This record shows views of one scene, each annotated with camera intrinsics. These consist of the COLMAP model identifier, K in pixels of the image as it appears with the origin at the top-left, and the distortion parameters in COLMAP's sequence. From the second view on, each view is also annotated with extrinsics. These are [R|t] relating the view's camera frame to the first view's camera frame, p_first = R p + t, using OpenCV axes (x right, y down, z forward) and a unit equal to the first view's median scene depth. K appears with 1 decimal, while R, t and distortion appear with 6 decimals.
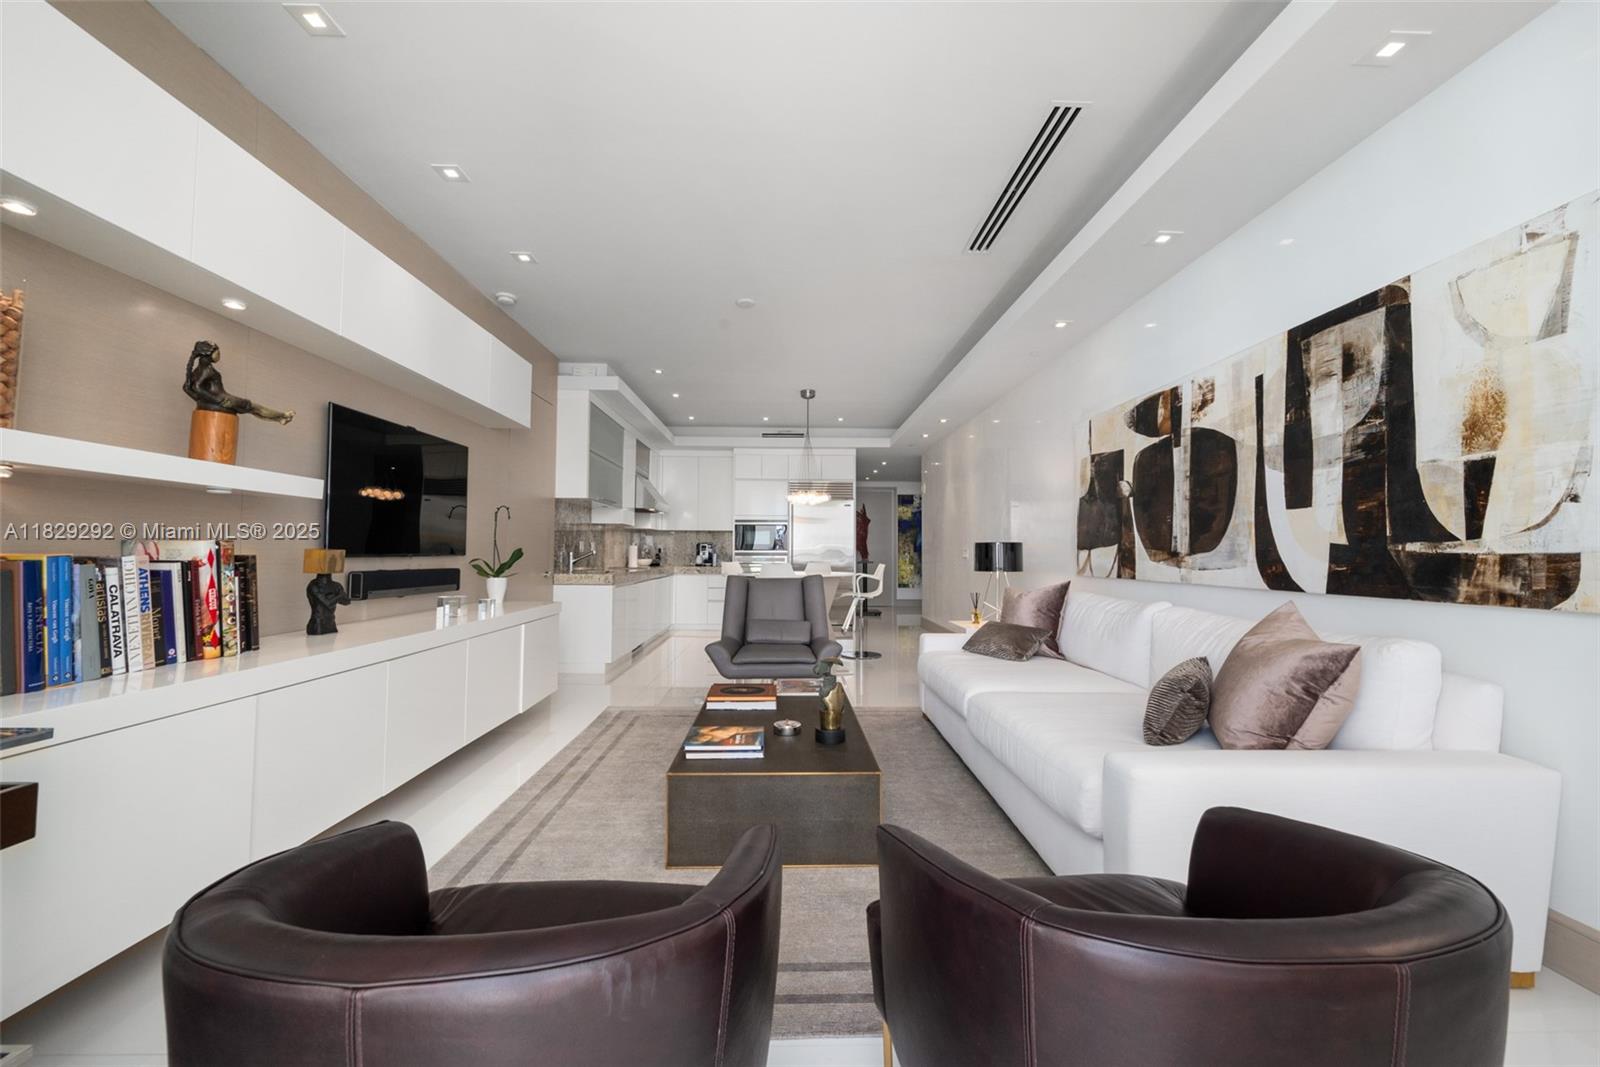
lens RADIAL K [[635.2, 0, 793.3], [0, 635.2, 533.8], [0, 0, 1]] dist [-0.003360, -0.000275]
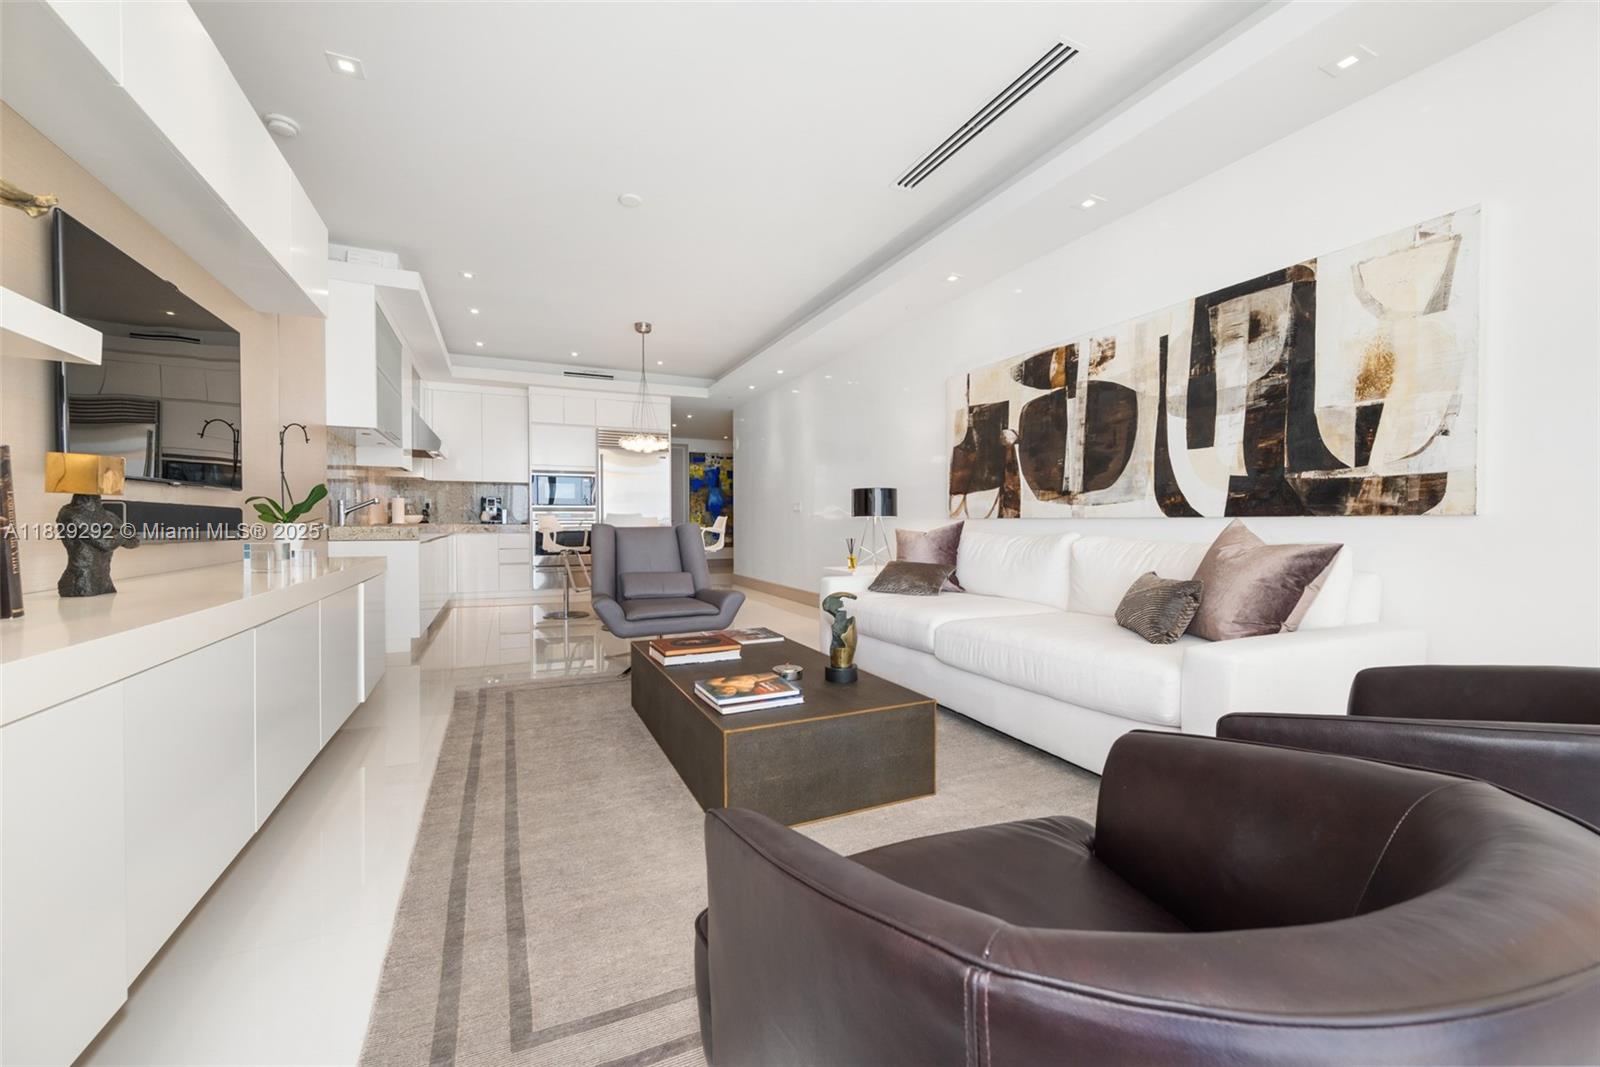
lens RADIAL K [[636.5, 0, 801.9], [0, 636.5, 539.0], [0, 0, 1]] dist [-0.004274, -0.000500]
pose [[0.914061, -0.016291, 0.405250, -0.338022], [-0.008036, 0.998269, 0.058255, 0.058992], [-0.405498, -0.056505, 0.912348, 0.164446]]
